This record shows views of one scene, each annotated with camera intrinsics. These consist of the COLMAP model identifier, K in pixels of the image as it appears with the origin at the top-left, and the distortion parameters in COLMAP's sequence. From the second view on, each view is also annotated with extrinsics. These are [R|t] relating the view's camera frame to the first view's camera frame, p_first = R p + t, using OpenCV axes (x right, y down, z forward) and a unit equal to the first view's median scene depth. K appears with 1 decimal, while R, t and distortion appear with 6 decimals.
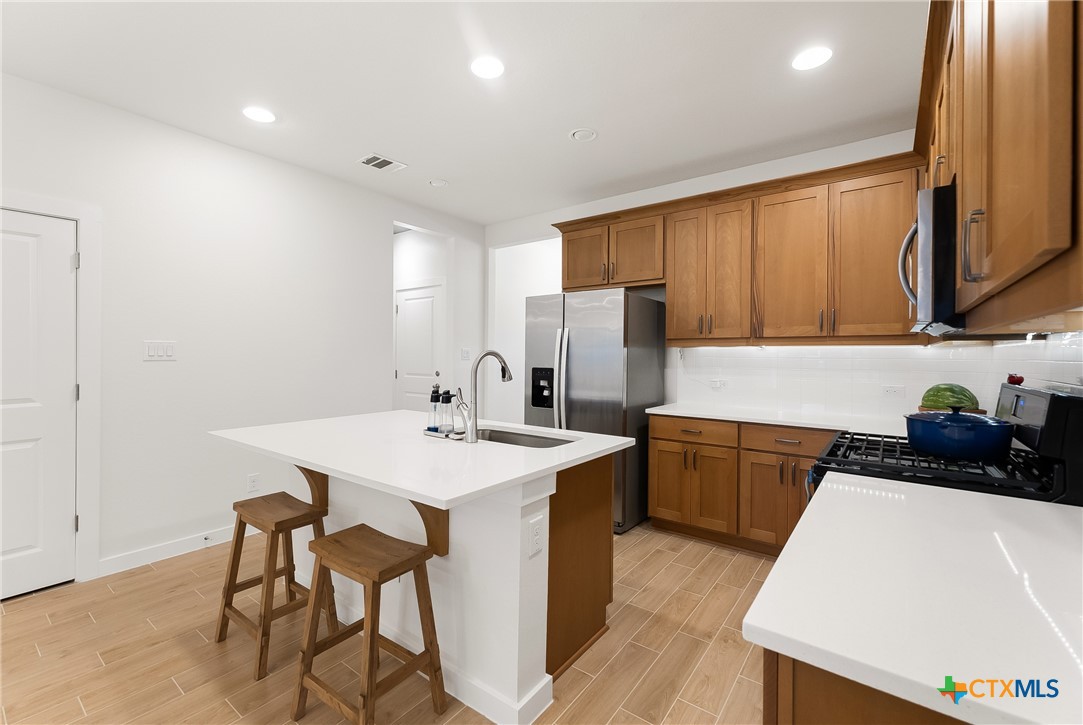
lens RADIAL K [[459.0, 0, 533.5], [0, 459.0, 353.8], [0, 0, 1]] dist [0.001458, 0.000099]
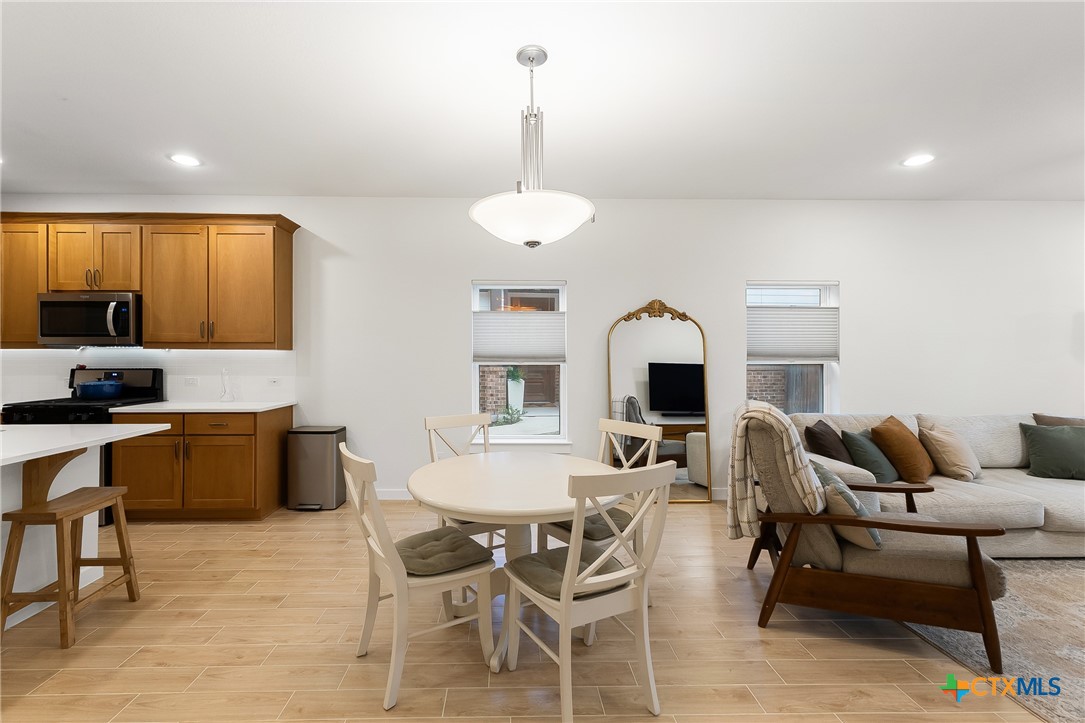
lens RADIAL K [[463.8, 0, 531.8], [0, 463.8, 358.5], [0, 0, 1]] dist [0.004922, -0.000456]
pose [[-0.639211, -0.011208, 0.768949, -1.141781], [-0.004571, 0.999932, 0.010775, -0.010132], [-0.769017, 0.003373, -0.639219, 0.407322]]
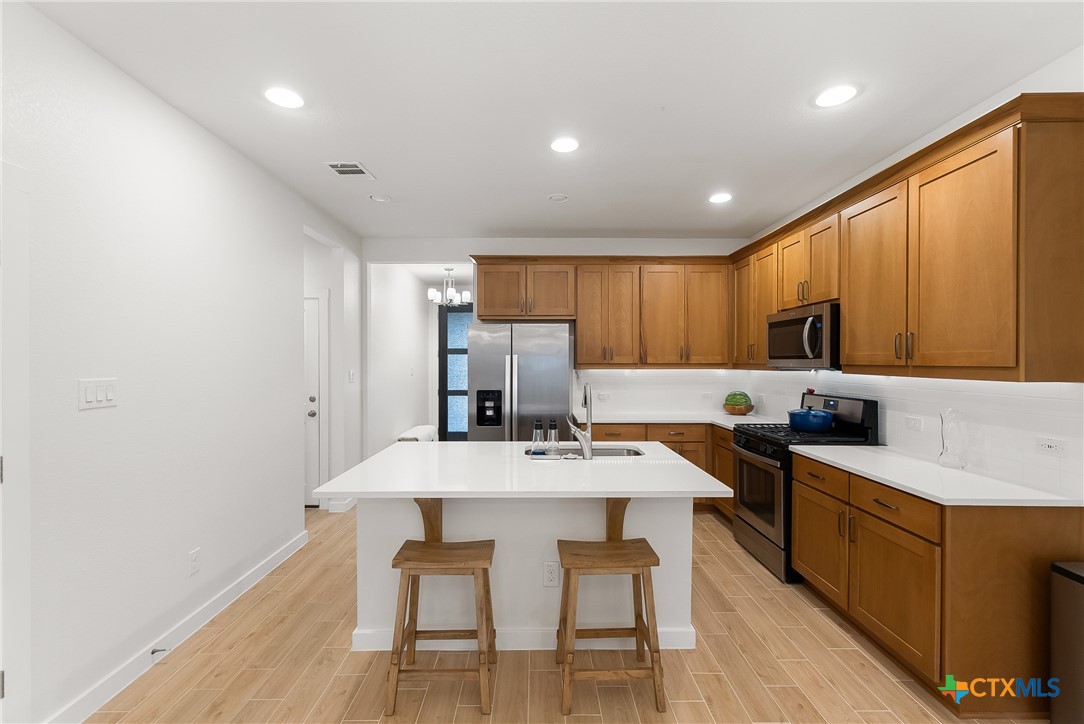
lens RADIAL K [[459.5, 0, 535.0], [0, 459.5, 364.8], [0, 0, 1]] dist [0.001458, 0.000099]
pose [[0.791808, -0.009875, 0.610690, -0.627784], [0.003876, 0.999930, 0.011144, -0.046704], [-0.610757, -0.006457, 0.791791, 0.069862]]
